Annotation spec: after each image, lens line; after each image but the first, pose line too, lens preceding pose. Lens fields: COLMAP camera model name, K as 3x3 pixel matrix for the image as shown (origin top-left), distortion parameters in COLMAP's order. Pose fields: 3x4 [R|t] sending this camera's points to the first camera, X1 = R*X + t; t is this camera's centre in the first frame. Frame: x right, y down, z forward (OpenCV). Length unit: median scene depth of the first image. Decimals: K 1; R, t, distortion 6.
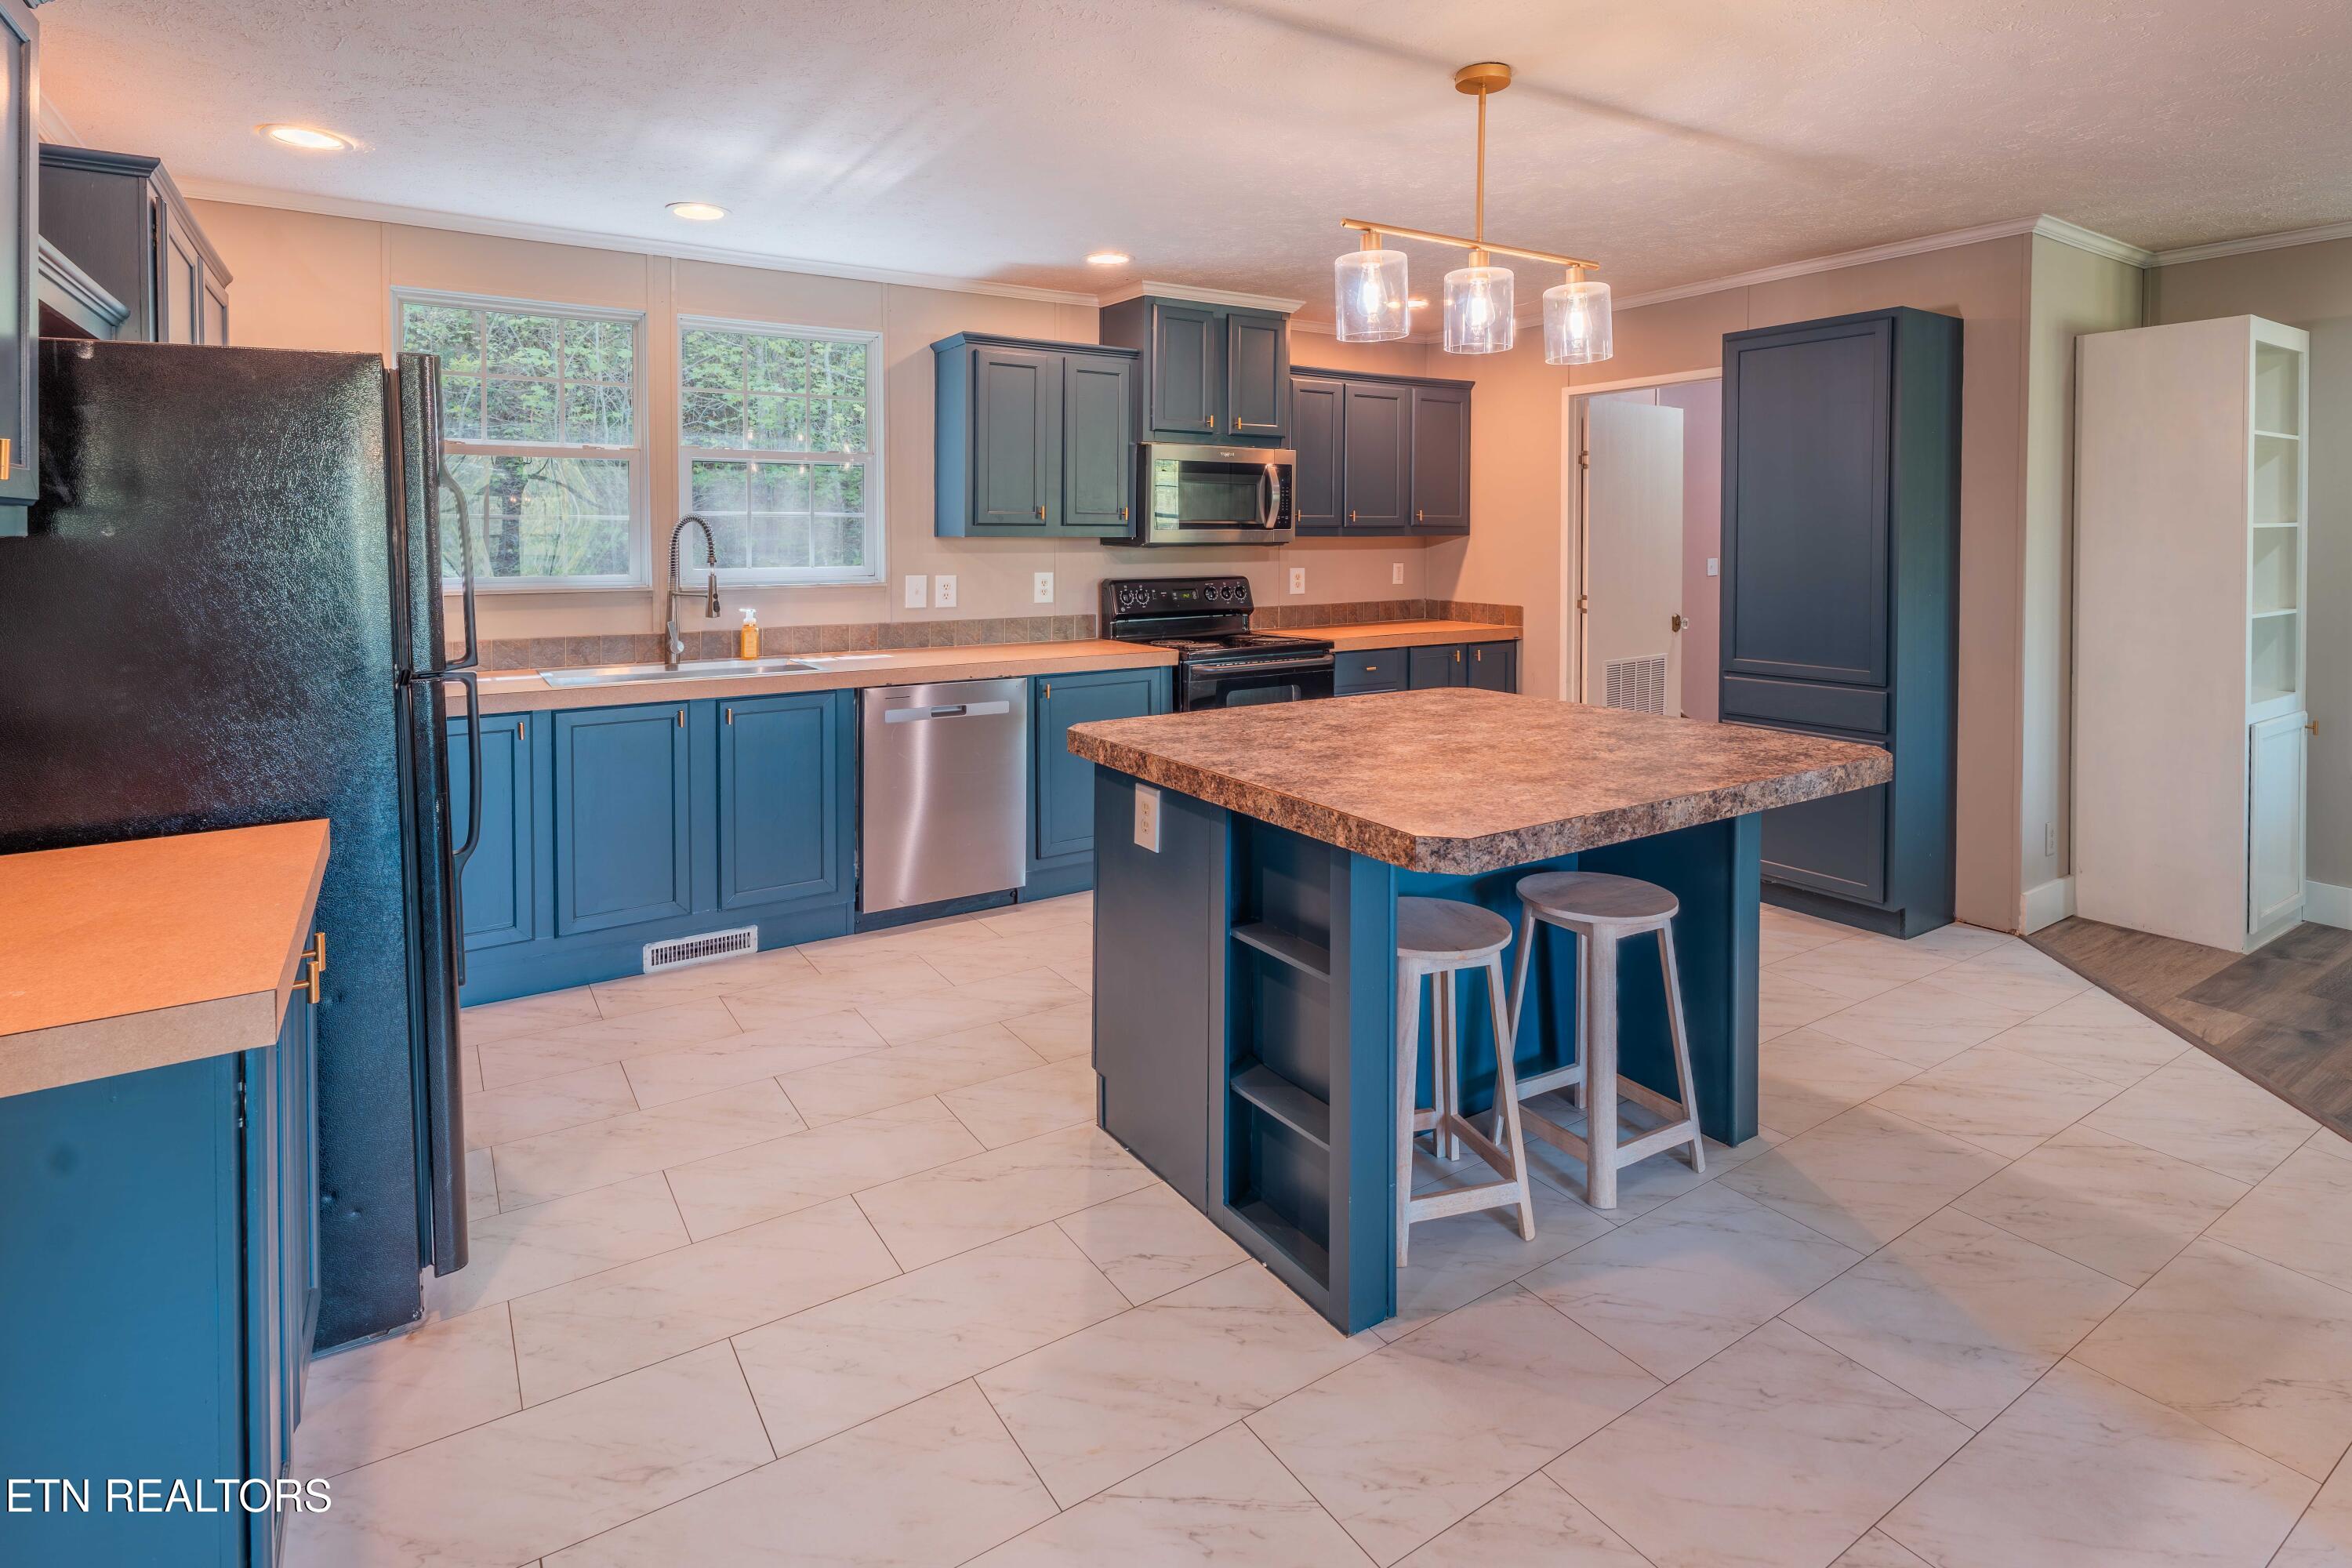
lens RADIAL K [[1151.4, 0, 1185.4], [0, 1151.4, 798.9], [0, 0, 1]] dist [0.009068, 0.000407]
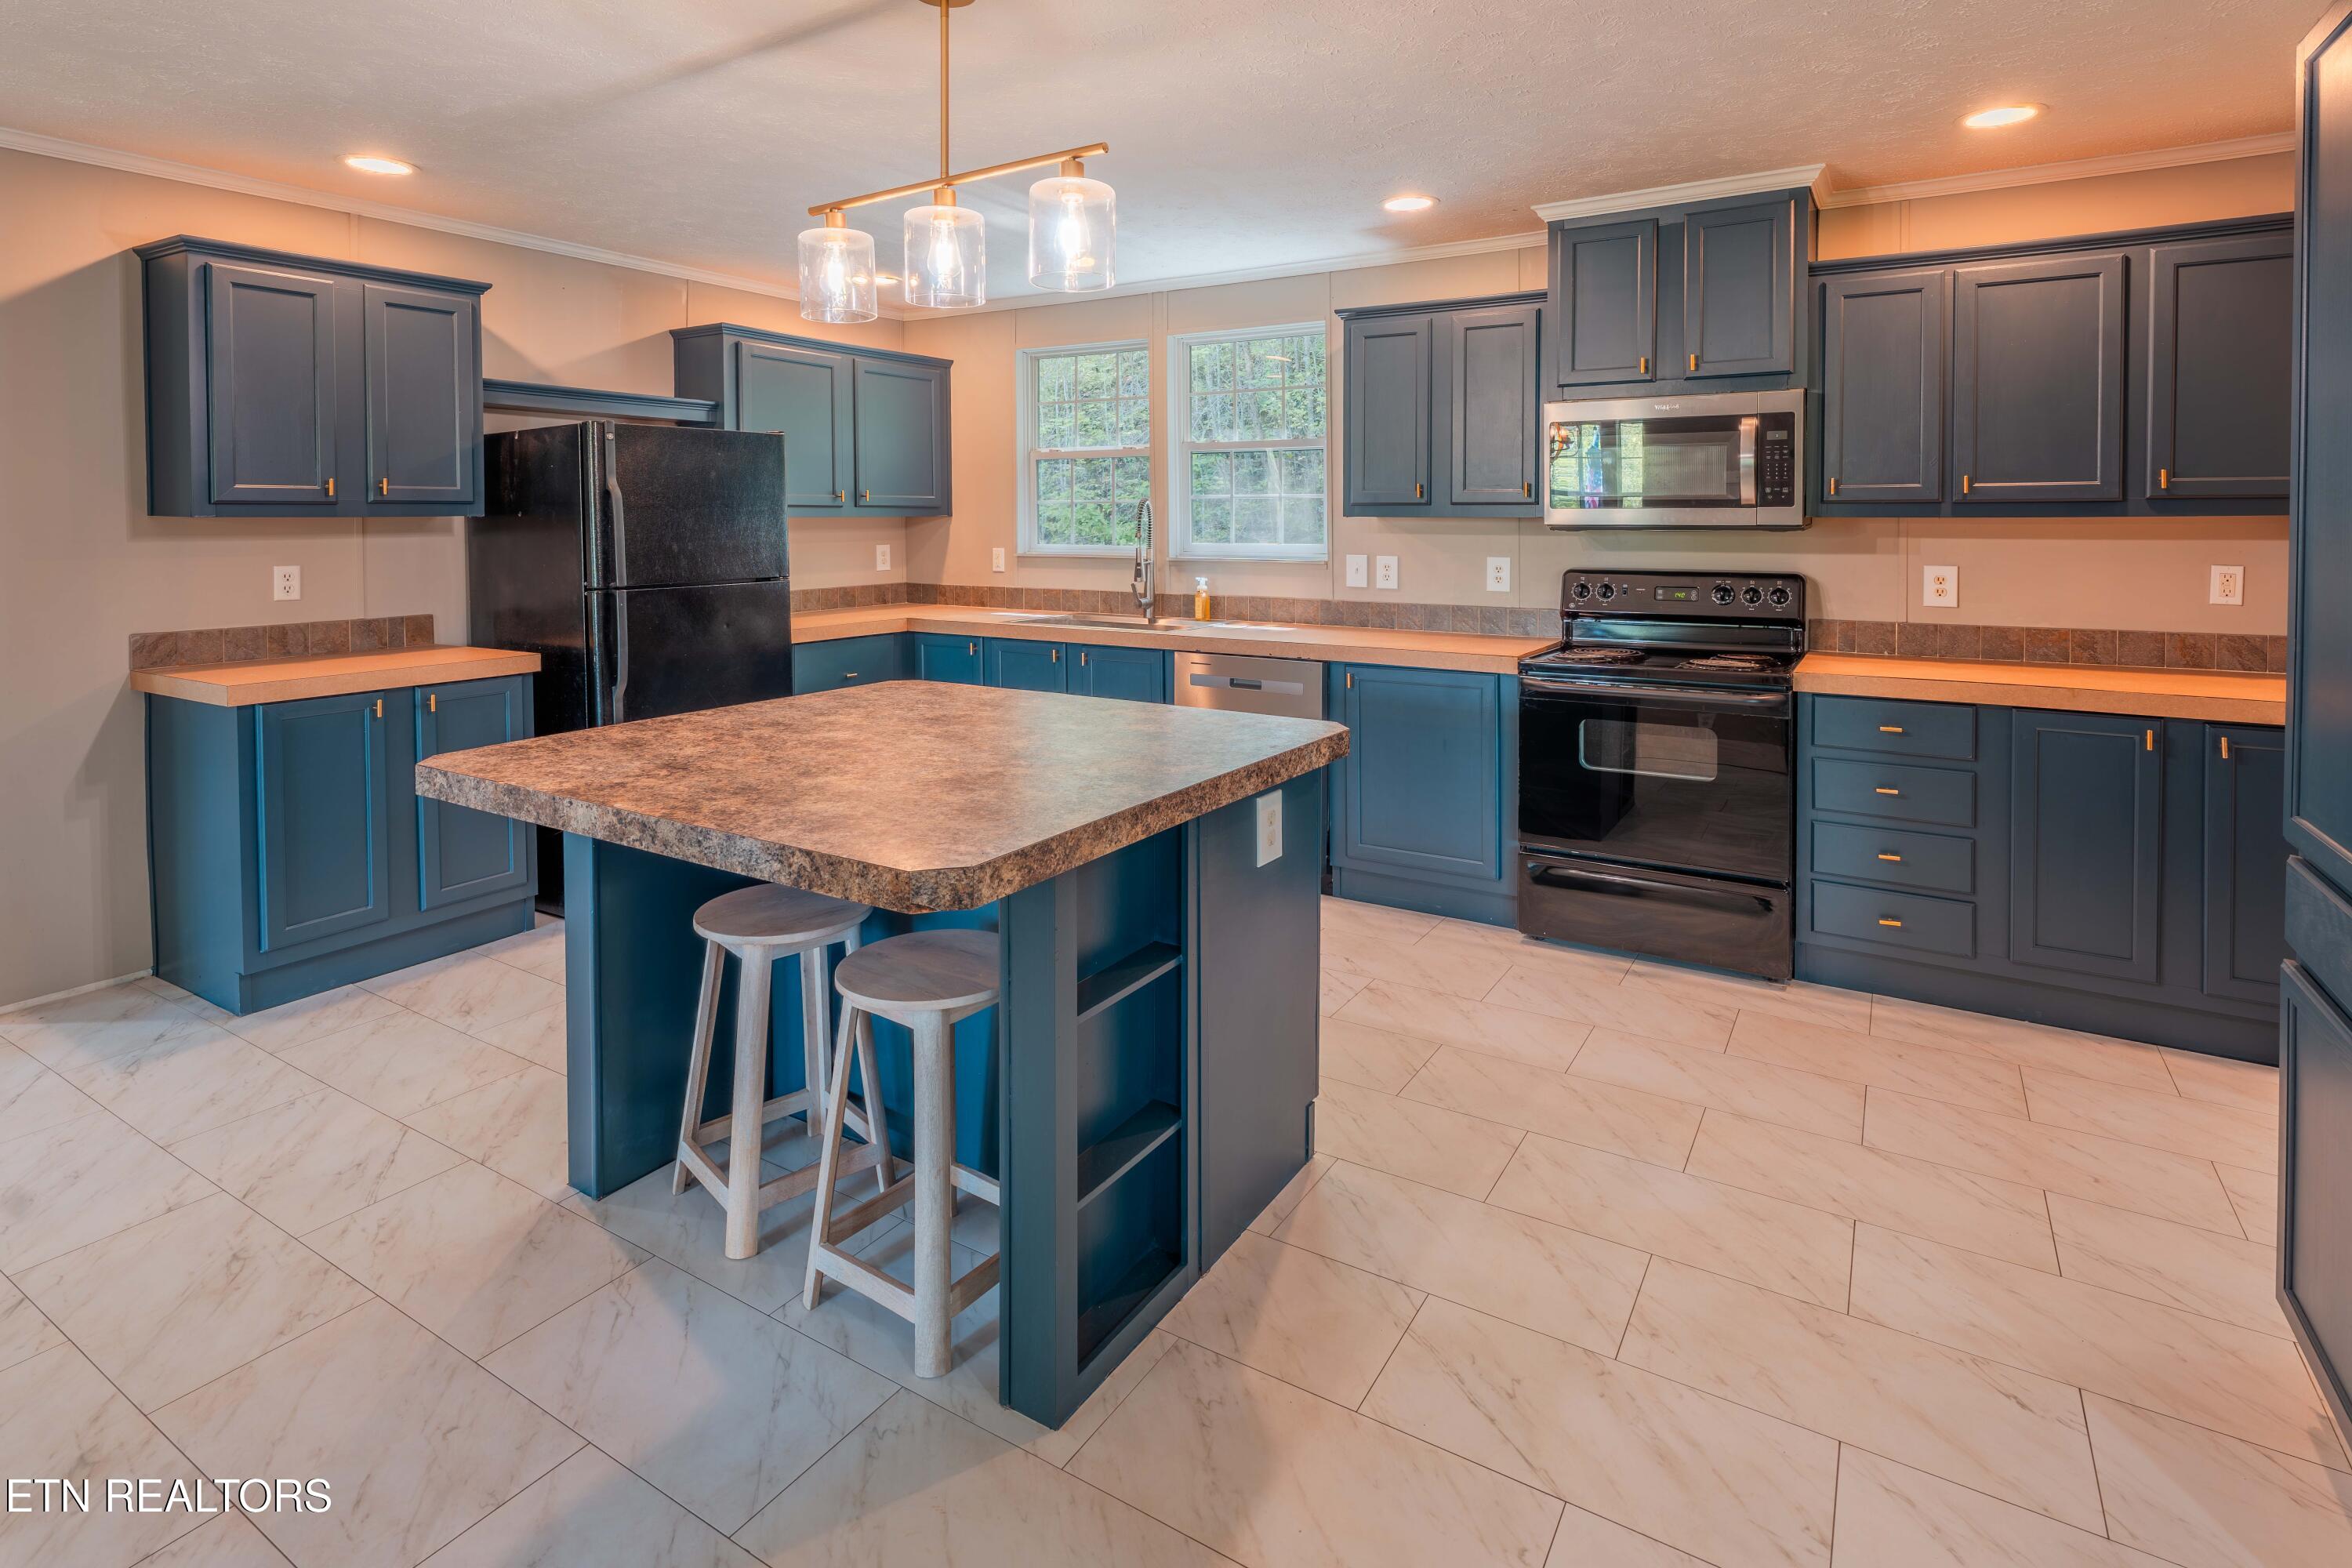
lens RADIAL K [[1151.4, 0, 1182.6], [0, 1151.4, 764.4], [0, 0, 1]] dist [0.009068, 0.000407]
pose [[0.423058, 0.193664, -0.885164, 0.619901], [-0.203156, 0.972295, 0.115630, -0.100493], [0.883034, 0.130908, 0.450682, 0.431680]]
